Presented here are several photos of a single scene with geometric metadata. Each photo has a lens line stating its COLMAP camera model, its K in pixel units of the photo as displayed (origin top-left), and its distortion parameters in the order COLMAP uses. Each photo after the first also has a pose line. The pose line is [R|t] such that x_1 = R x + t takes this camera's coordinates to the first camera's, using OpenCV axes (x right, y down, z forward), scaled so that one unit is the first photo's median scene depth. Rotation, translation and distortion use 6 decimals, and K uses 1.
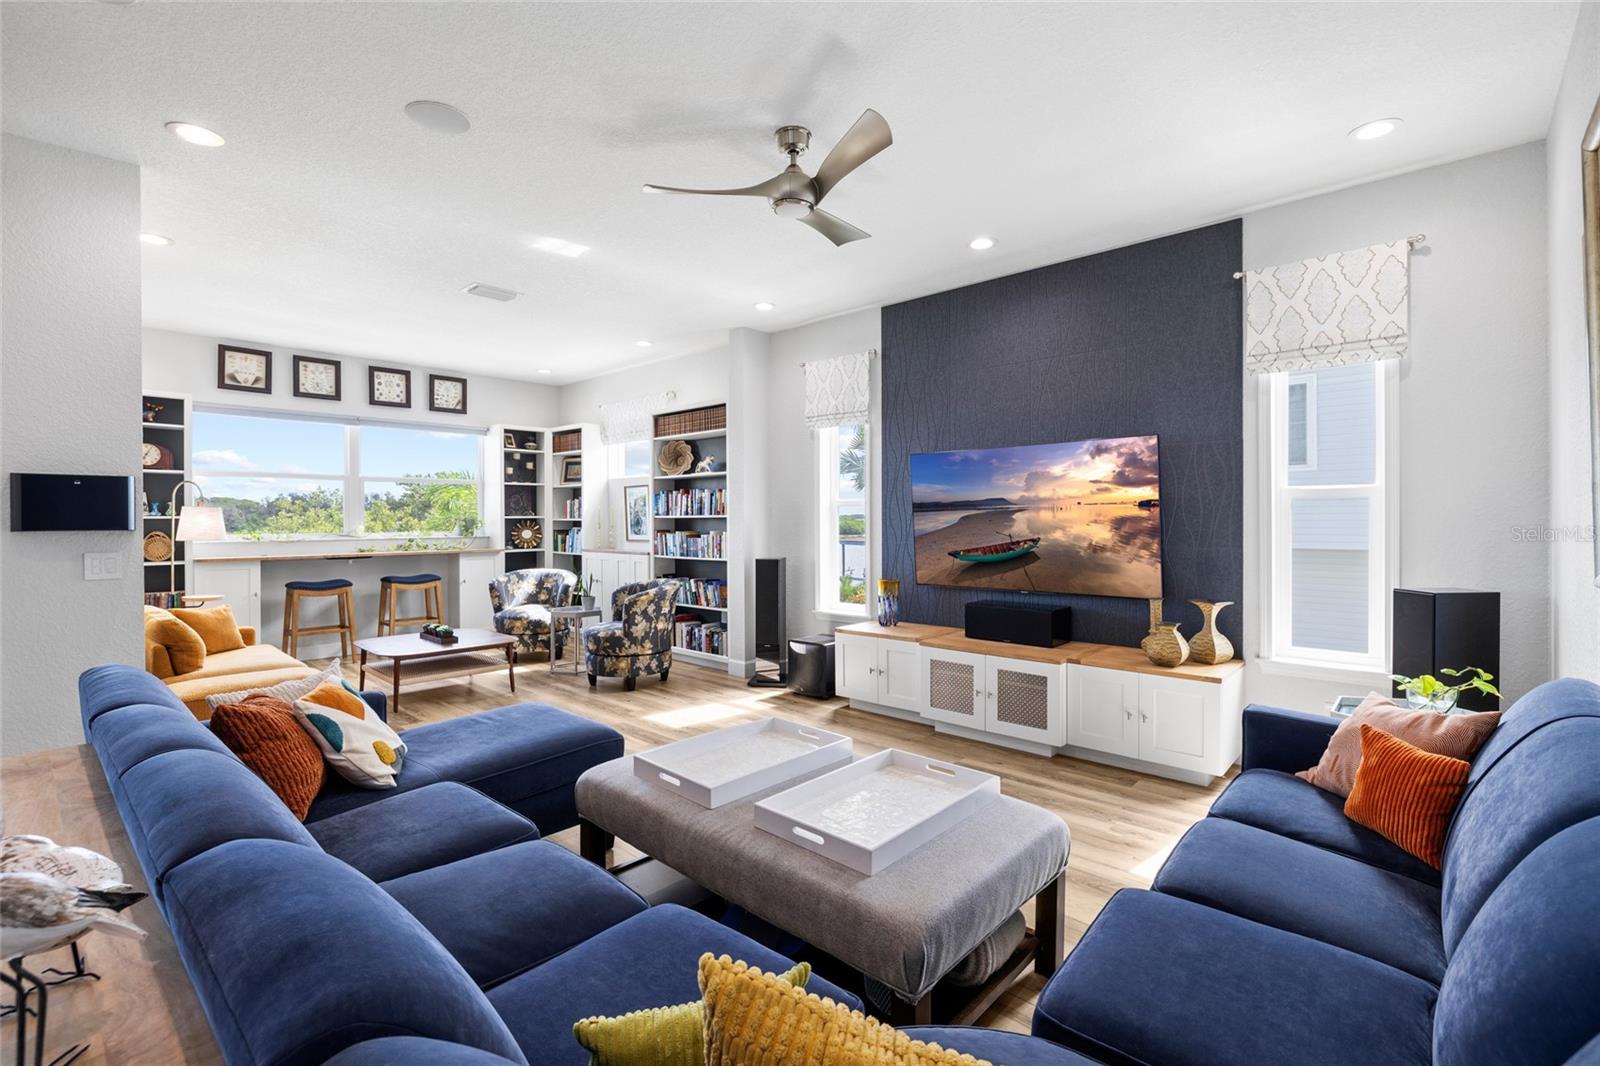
lens RADIAL K [[712.5, 0, 800.1], [0, 712.5, 524.1], [0, 0, 1]] dist [-0.009864, 0.002006]
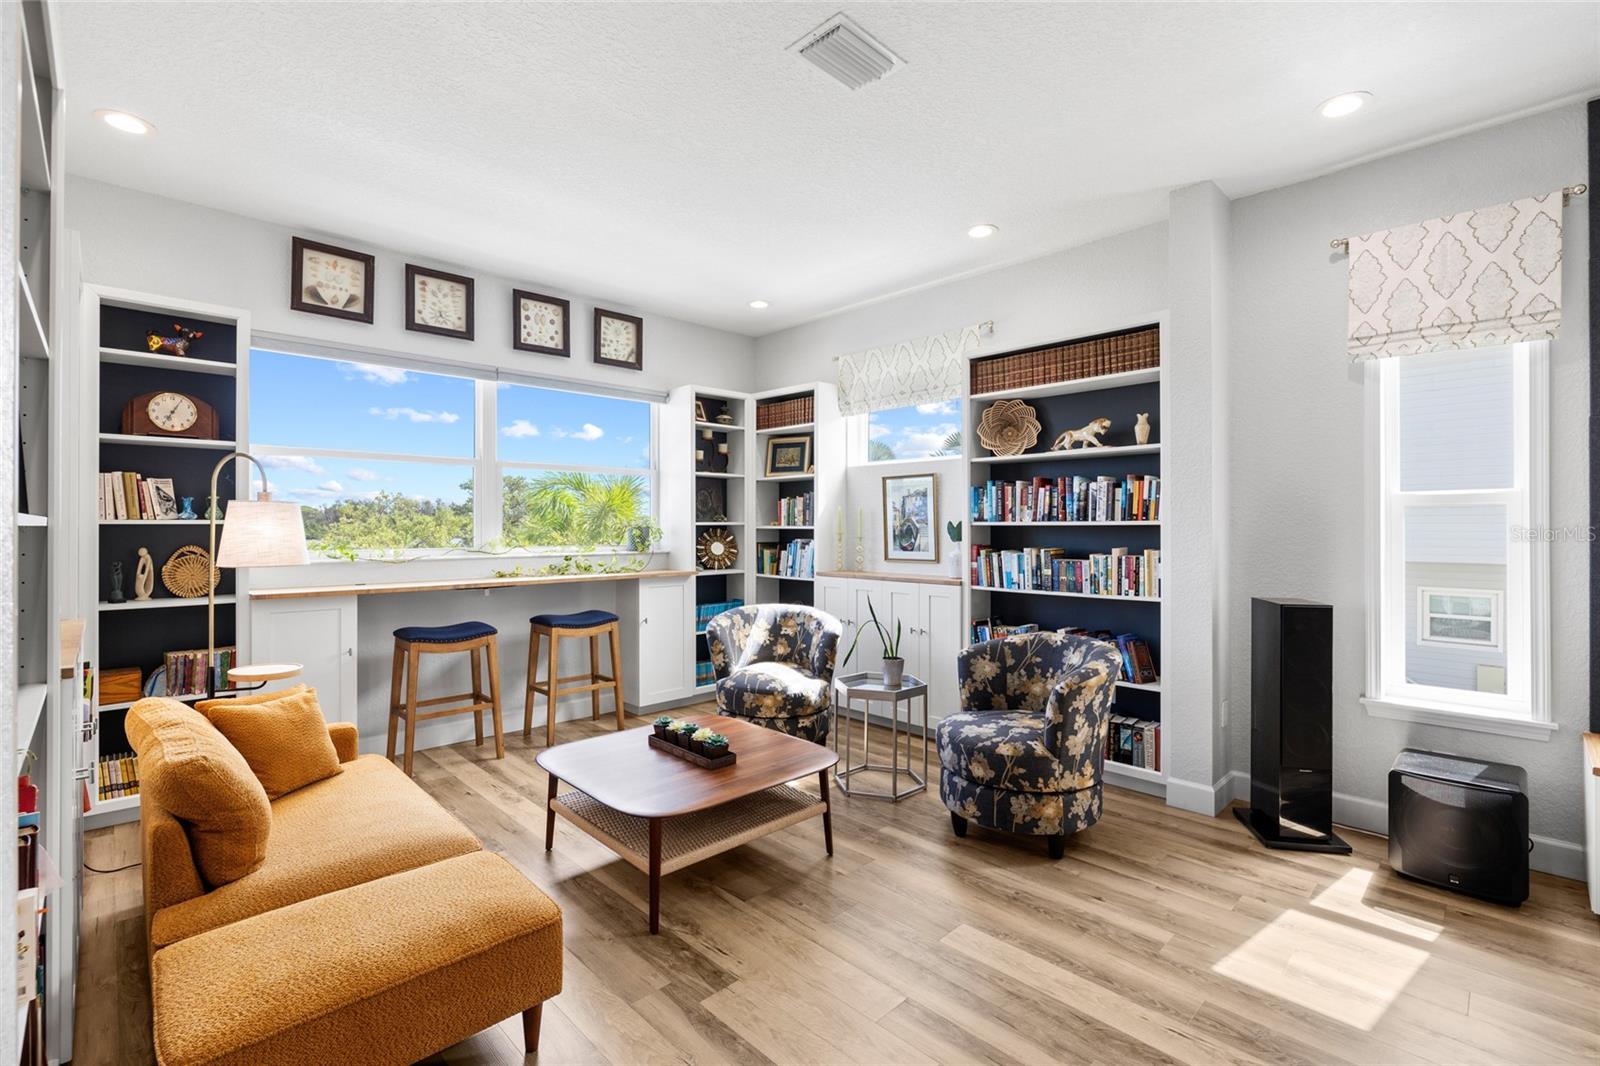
lens RADIAL K [[712.5, 0, 796.7], [0, 712.5, 527.2], [0, 0, 1]] dist [-0.009864, 0.002006]
pose [[0.998454, 0.002522, -0.055528, -0.358883], [-0.002855, 0.999978, -0.005922, -0.003279], [0.055512, 0.006071, 0.998440, 0.422858]]
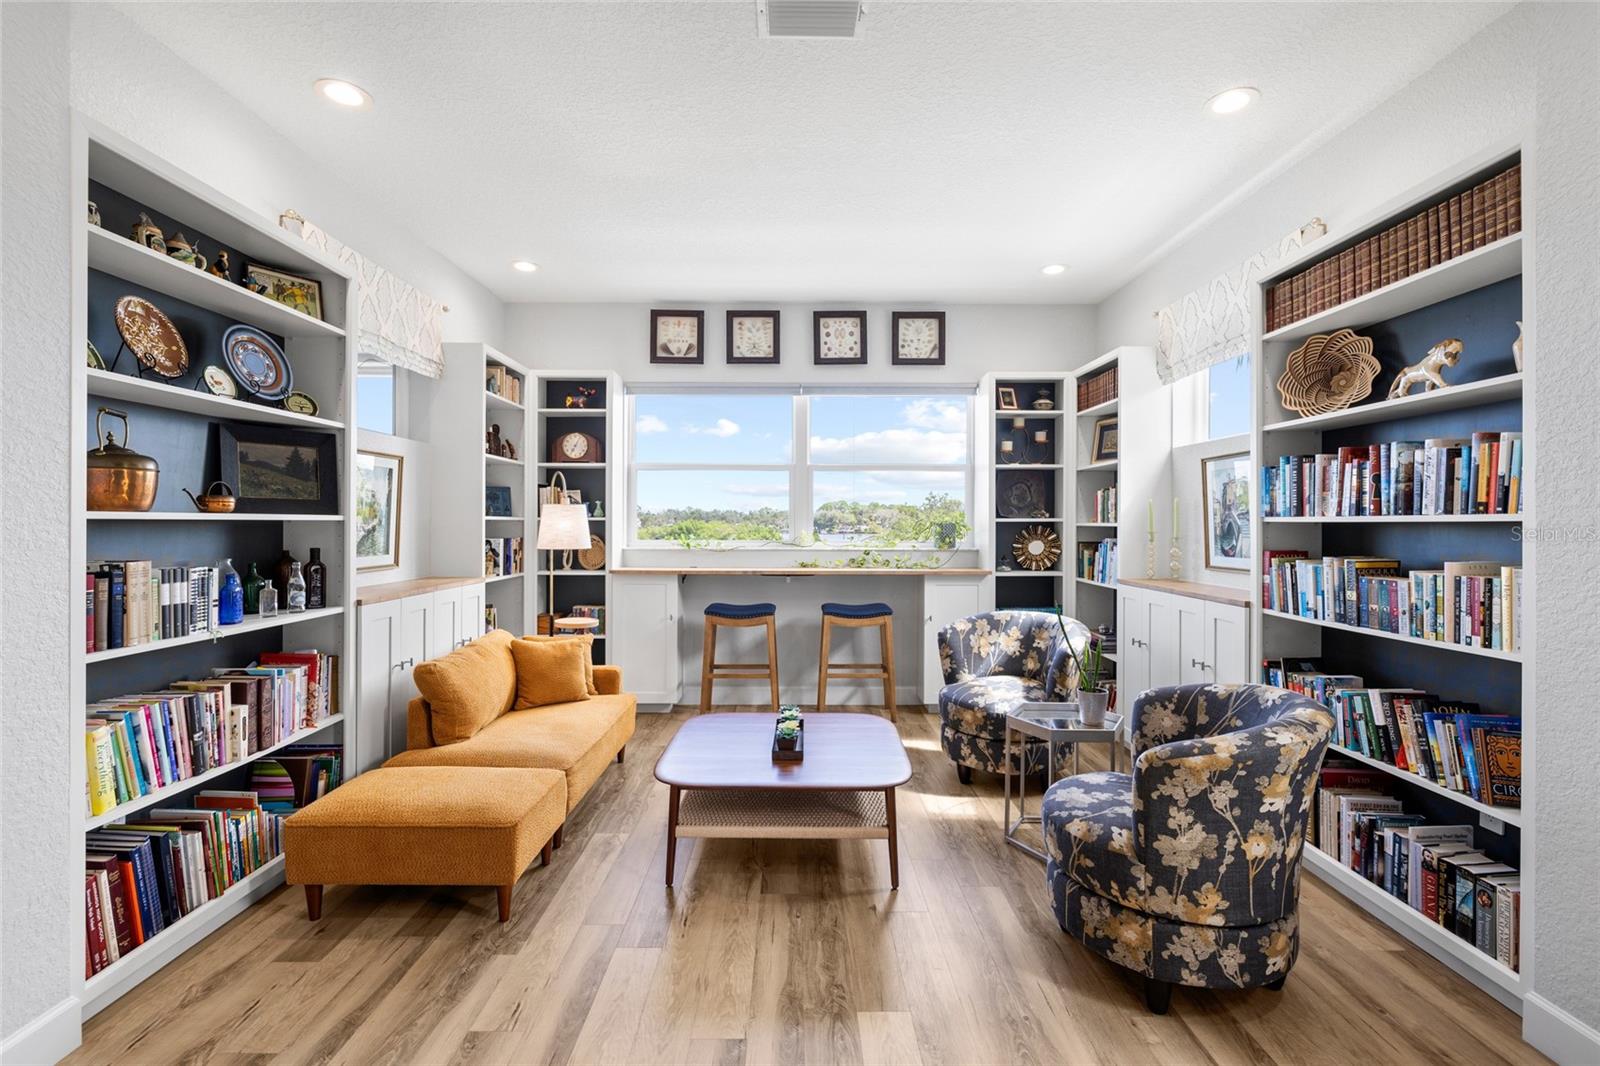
lens RADIAL K [[712.5, 0, 802.0], [0, 712.5, 525.6], [0, 0, 1]] dist [-0.009864, 0.002006]
pose [[0.682457, 0.007413, -0.730888, -0.092157], [-0.010187, 0.999948, 0.000630, -0.004459], [0.730854, 0.007015, 0.682497, 0.566506]]
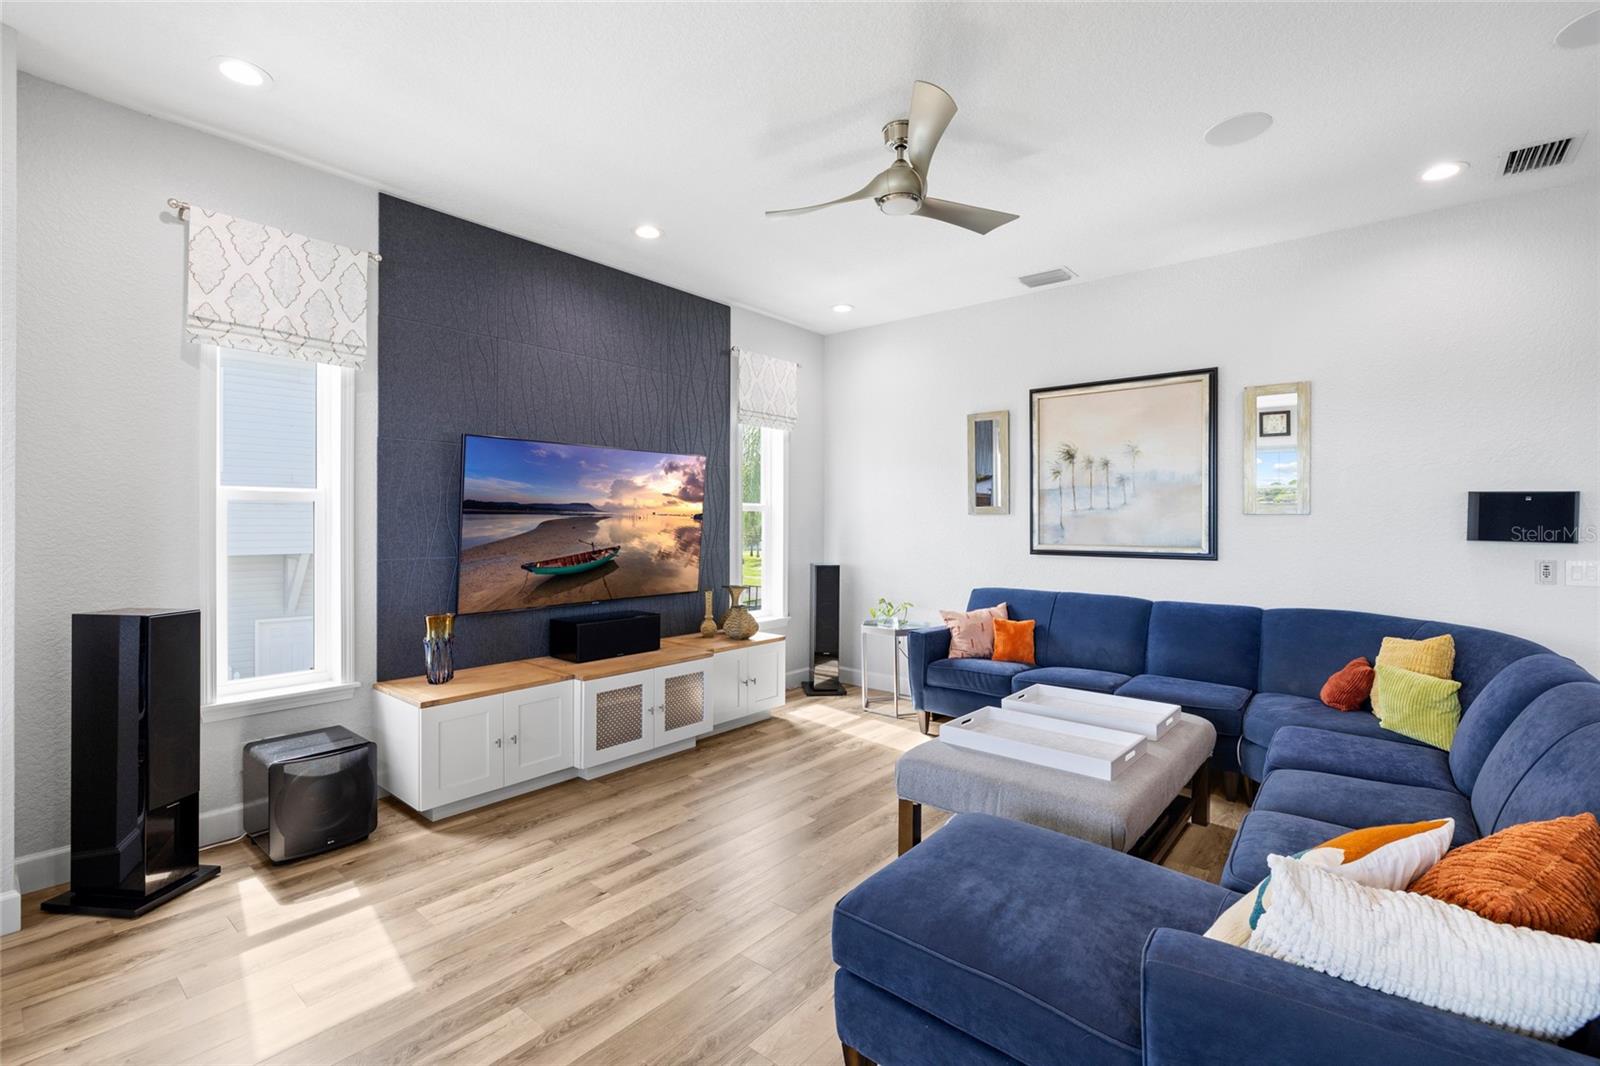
lens RADIAL K [[712.5, 0, 784.8], [0, 712.5, 520.7], [0, 0, 1]] dist [-0.009864, 0.002006]
pose [[-0.060631, 0.012267, 0.998085, -0.473853], [-0.004540, 0.999911, -0.012566, -0.003743], [-0.998150, -0.005293, -0.060570, 0.588783]]
